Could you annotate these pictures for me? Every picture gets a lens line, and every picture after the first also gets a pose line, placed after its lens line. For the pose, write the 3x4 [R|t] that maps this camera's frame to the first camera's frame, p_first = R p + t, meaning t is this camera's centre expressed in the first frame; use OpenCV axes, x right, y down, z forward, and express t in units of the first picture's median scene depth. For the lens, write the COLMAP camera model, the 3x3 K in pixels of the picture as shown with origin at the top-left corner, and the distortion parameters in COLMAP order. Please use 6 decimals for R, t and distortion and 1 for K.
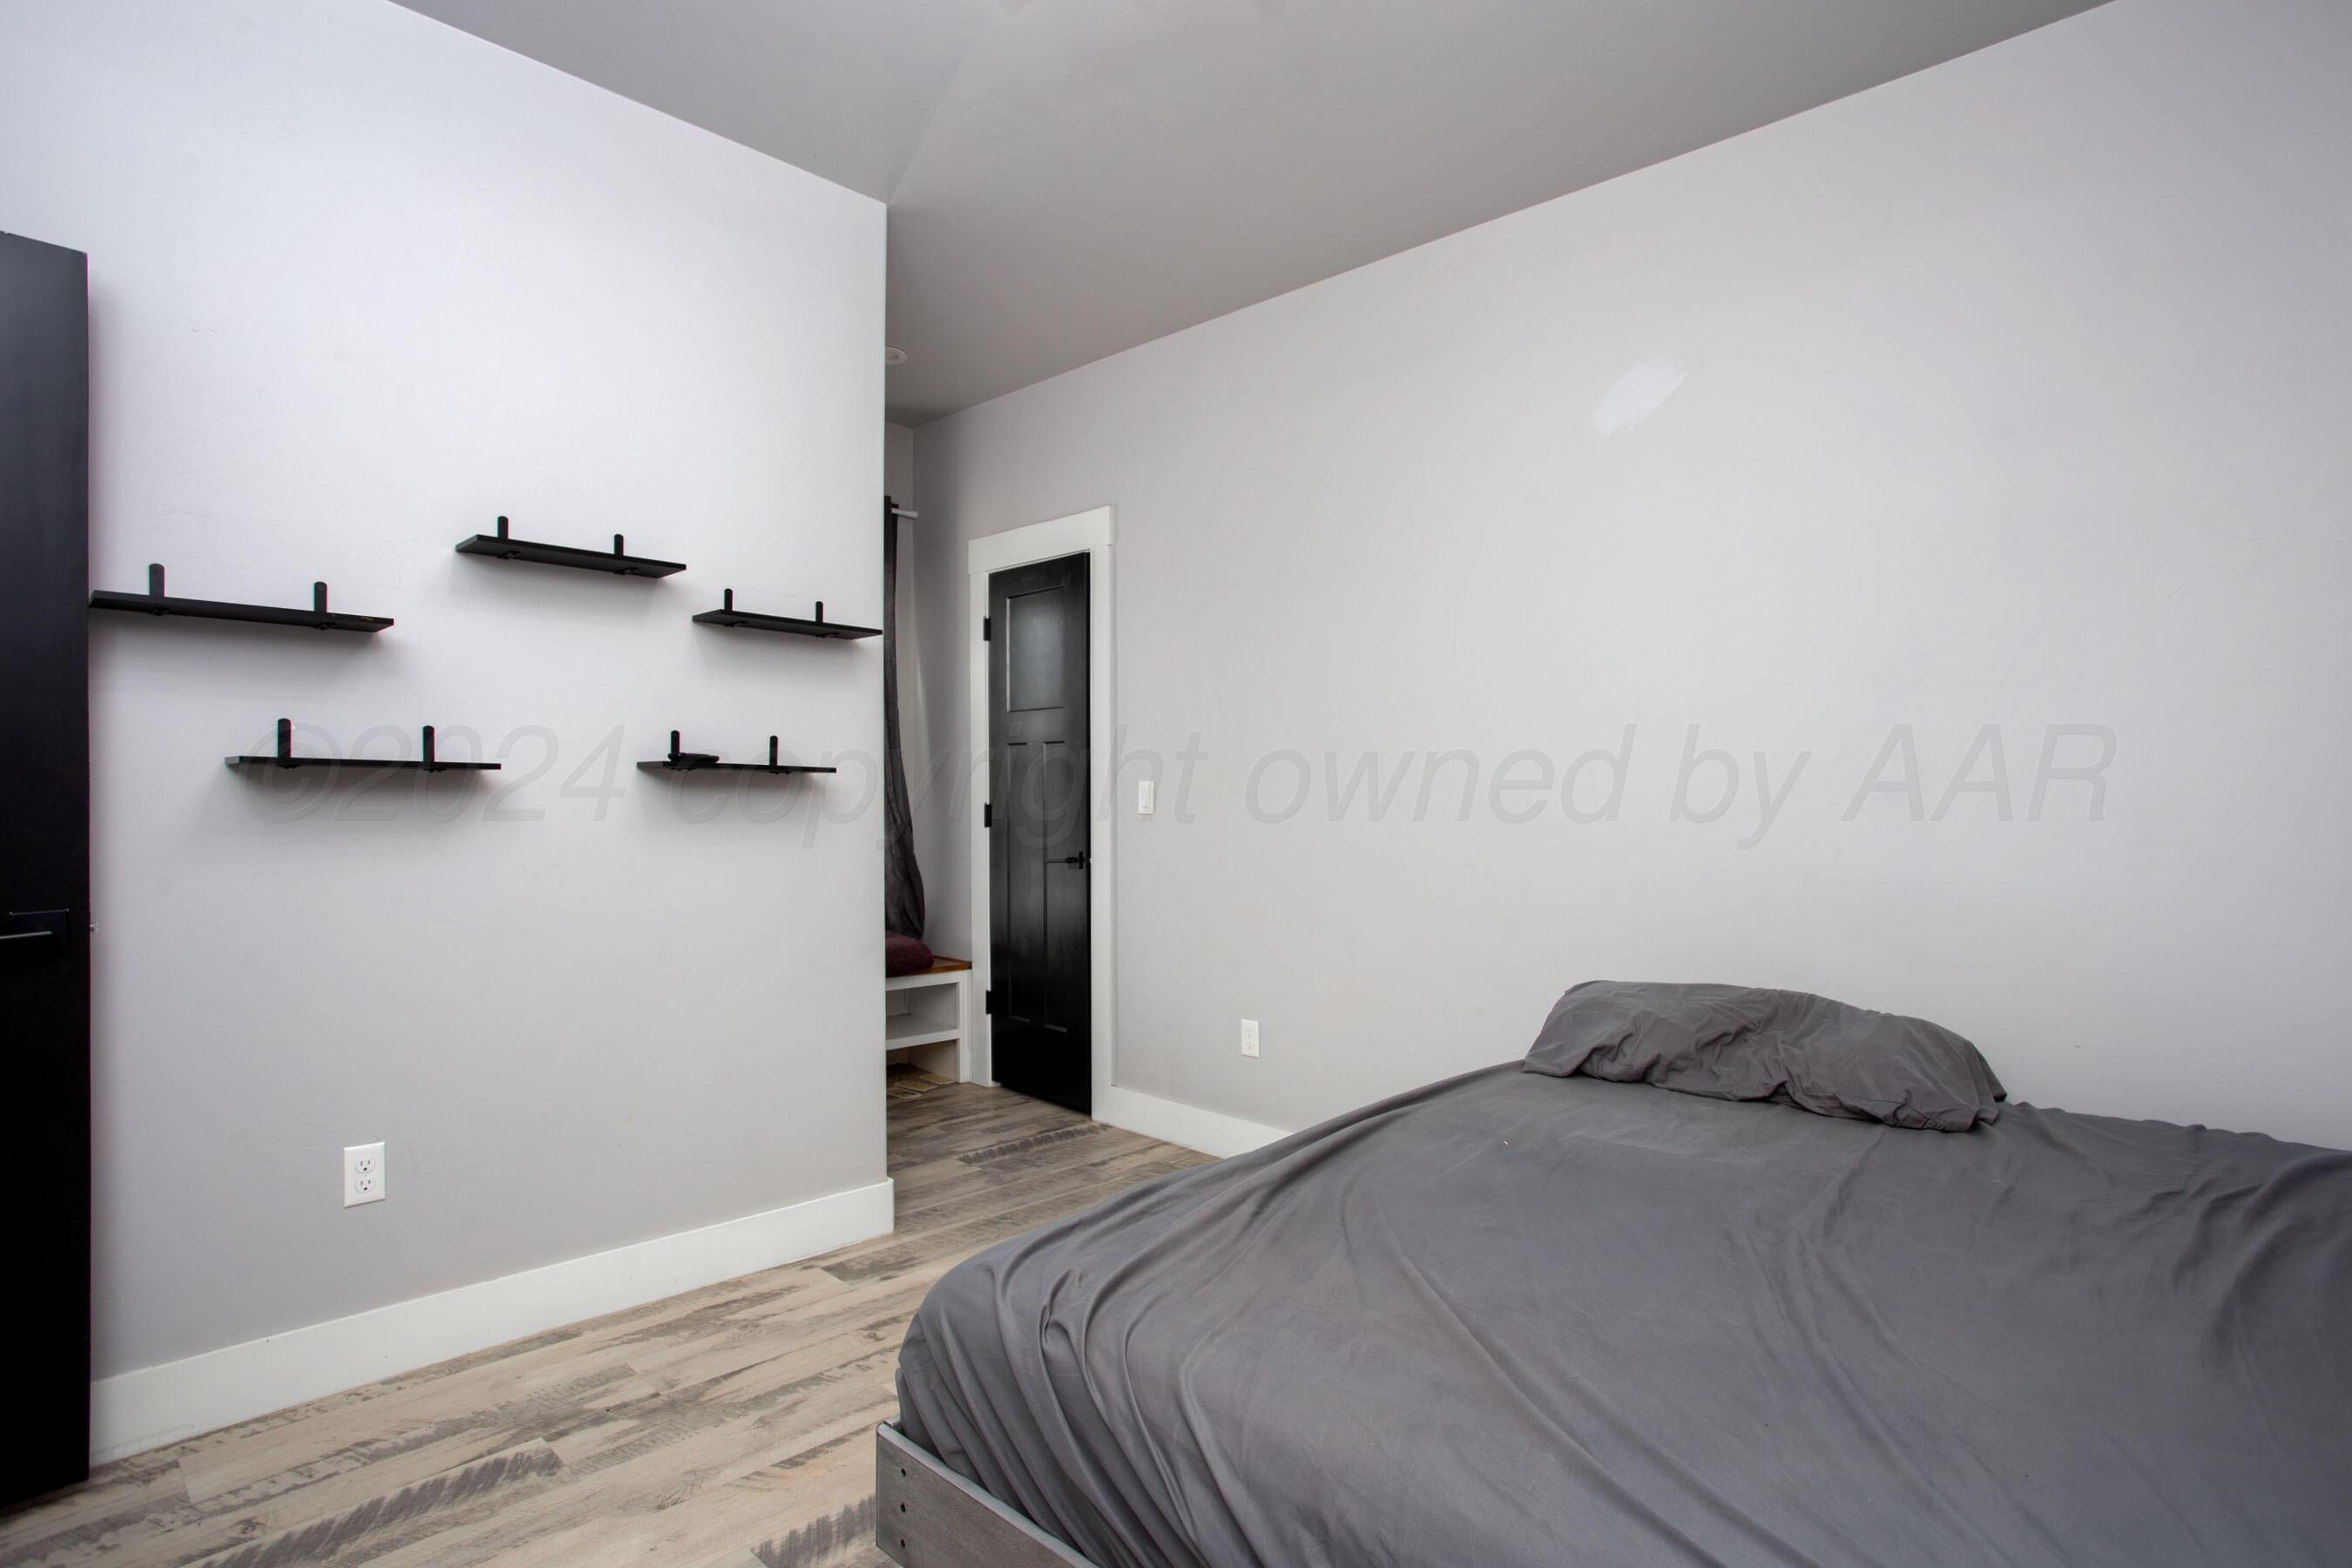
lens RADIAL K [[1172.9, 0, 1170.4], [0, 1172.9, 798.3], [0, 0, 1]] dist [-0.066614, 0.021157]
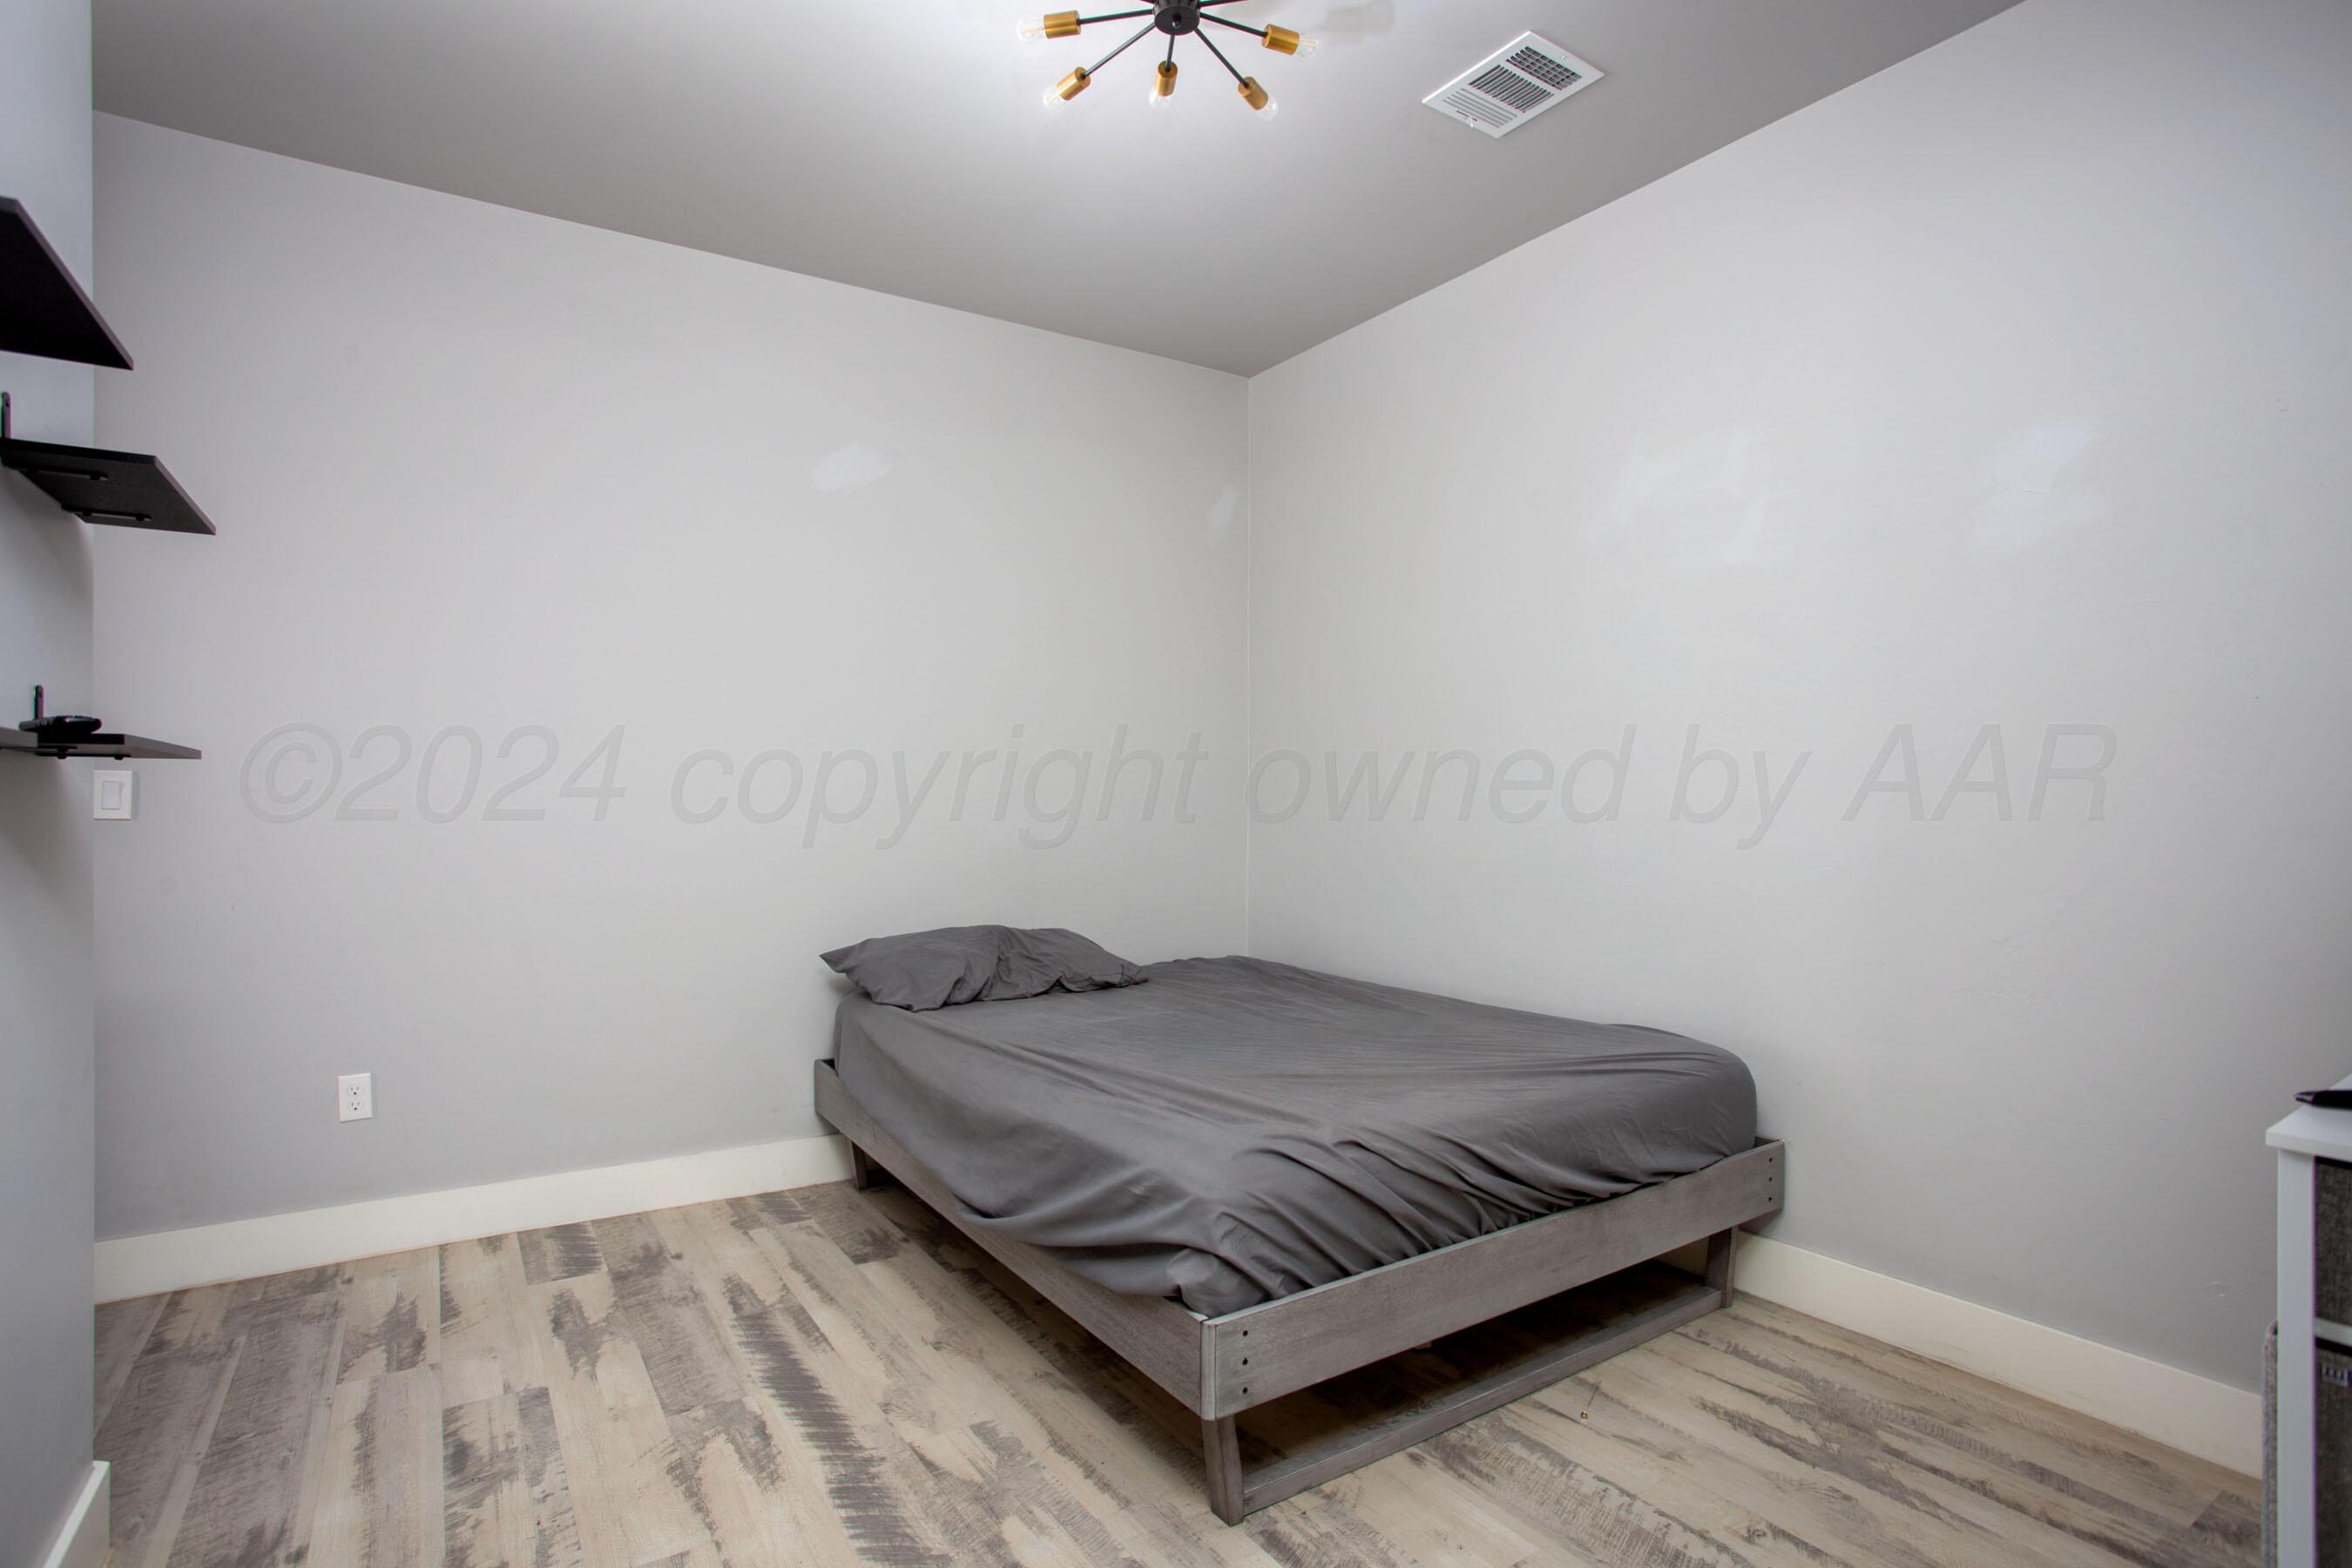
lens RADIAL K [[1172.9, 0, 1172.8], [0, 1172.9, 779.1], [0, 0, 1]] dist [-0.066614, 0.021157]
pose [[0.205413, 0.000582, 0.978675, -0.904183], [-0.004431, 0.999990, 0.000336, -0.020156], [-0.978665, -0.004406, 0.205414, 0.485258]]
